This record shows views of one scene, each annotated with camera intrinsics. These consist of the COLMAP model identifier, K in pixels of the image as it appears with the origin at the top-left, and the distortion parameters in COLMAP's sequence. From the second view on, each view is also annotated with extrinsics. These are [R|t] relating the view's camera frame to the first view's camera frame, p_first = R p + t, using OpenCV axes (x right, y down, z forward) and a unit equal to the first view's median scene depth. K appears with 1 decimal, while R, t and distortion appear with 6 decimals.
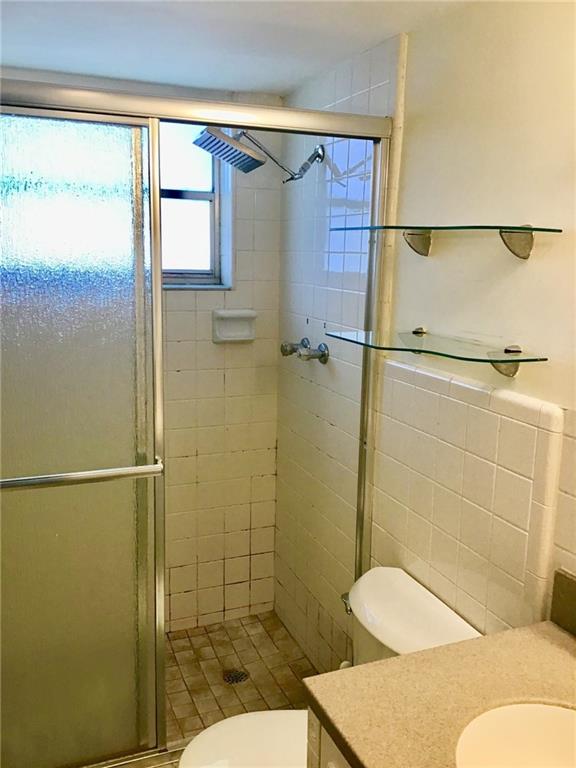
lens RADIAL K [[689.8, 0, 286.1], [0, 689.8, 388.4], [0, 0, 1]] dist [0.094869, -0.168596]
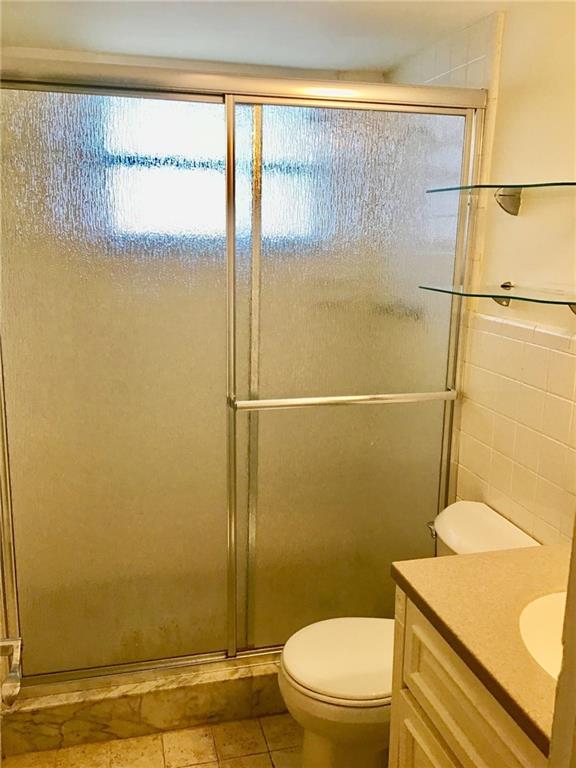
lens RADIAL K [[689.8, 0, 282.7], [0, 689.8, 378.1], [0, 0, 1]] dist [0.094869, -0.168596]
pose [[0.990414, 0.027603, -0.135344, -0.006122], [-0.025800, 0.999554, 0.015064, 0.057426], [0.135700, -0.011427, 0.990684, -0.138975]]
